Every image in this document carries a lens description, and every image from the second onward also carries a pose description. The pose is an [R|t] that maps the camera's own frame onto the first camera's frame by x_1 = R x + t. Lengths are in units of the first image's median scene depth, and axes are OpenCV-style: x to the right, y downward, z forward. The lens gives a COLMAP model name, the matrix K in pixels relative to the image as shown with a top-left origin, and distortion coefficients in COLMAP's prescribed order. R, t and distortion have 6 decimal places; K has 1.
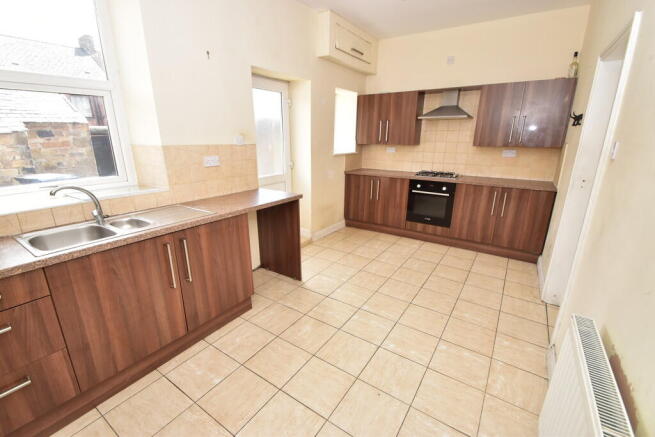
lens RADIAL K [[287.4, 0, 324.9], [0, 287.4, 219.1], [0, 0, 1]] dist [0.002776, -0.006900]
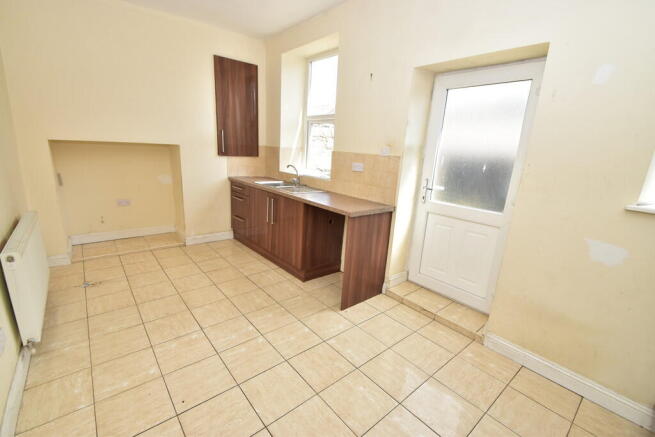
lens RADIAL K [[287.4, 0, 323.3], [0, 287.4, 221.5], [0, 0, 1]] dist [0.002776, -0.006900]
pose [[-0.269935, 0.228129, -0.935464, 0.805562], [-0.319259, 0.895365, 0.310475, -0.327448], [0.908410, 0.382463, -0.168858, 1.180311]]
